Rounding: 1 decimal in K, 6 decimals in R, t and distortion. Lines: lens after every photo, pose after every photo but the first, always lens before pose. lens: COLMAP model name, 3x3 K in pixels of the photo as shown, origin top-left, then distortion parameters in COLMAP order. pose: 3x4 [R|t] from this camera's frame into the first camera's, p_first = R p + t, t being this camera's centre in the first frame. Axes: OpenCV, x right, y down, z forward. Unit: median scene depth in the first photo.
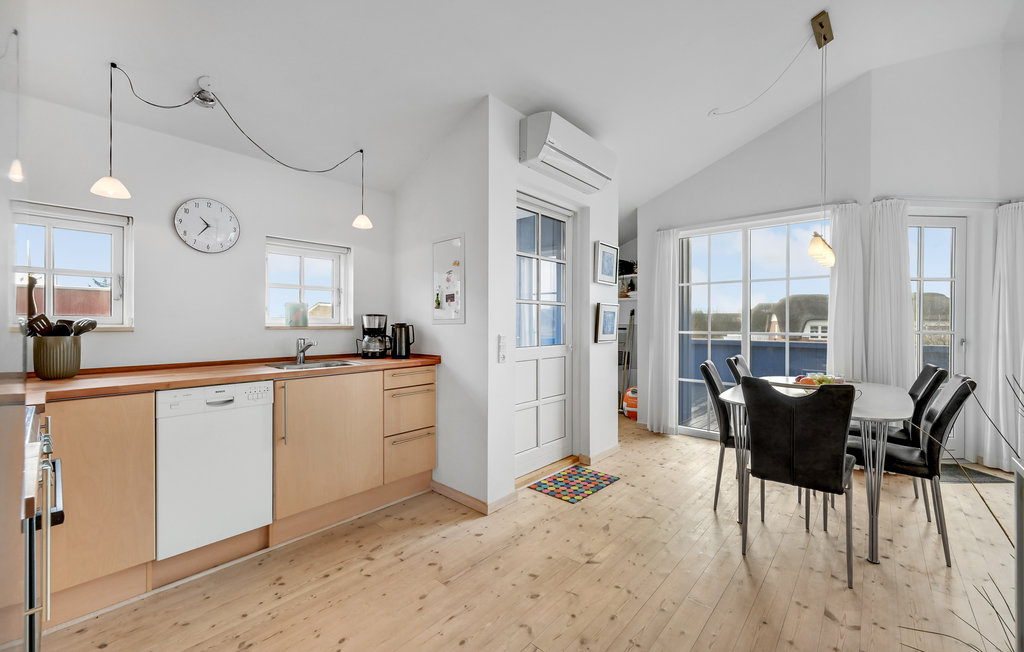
lens RADIAL K [[409.2, 0, 513.5], [0, 409.2, 323.7], [0, 0, 1]] dist [0.001708, 0.000089]
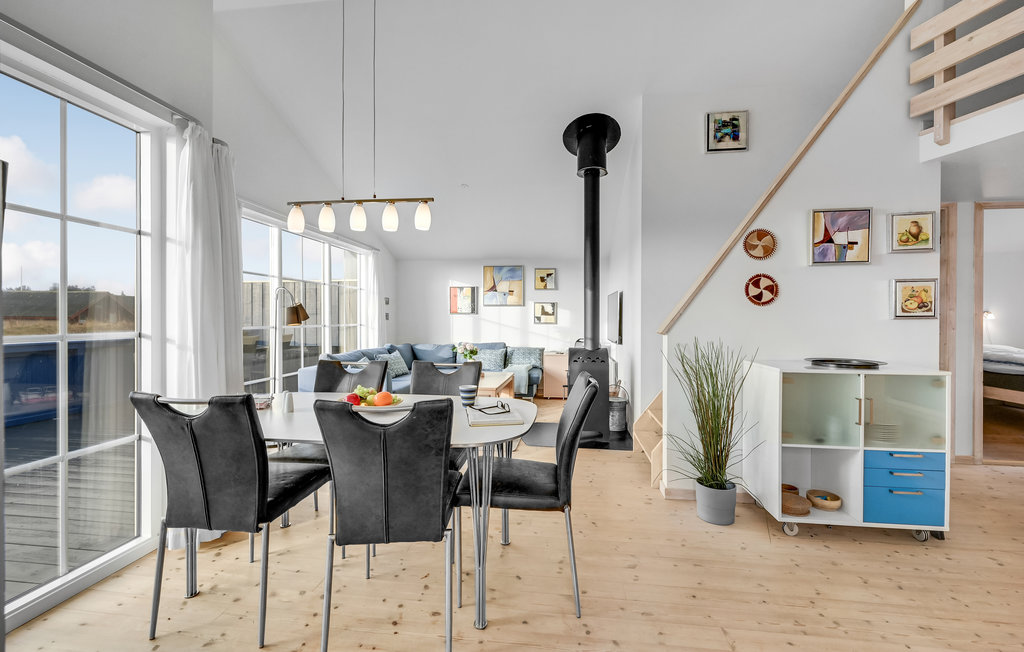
lens RADIAL K [[414.3, 0, 517.3], [0, 414.3, 322.8], [0, 0, 1]] dist [0.000390, 0.000174]
pose [[-0.572147, -0.011909, 0.820065, -0.004417], [-0.005588, 0.999928, 0.010623, 0.002375], [-0.820132, 0.001496, -0.572172, 1.199701]]
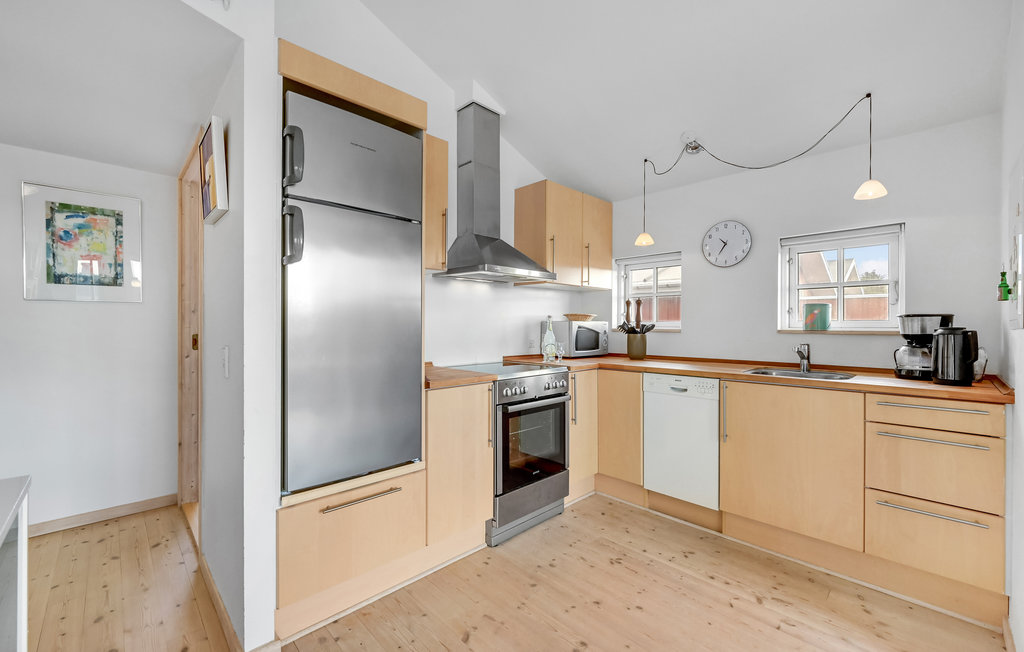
lens RADIAL K [[414.0, 0, 514.6], [0, 414.0, 325.0], [0, 0, 1]] dist [-0.002507, -0.000322]
pose [[-0.067733, -0.002499, -0.997700, 0.417200], [-0.005148, 0.999984, -0.002155, -0.000253], [0.997690, 0.004990, -0.067745, 0.410399]]
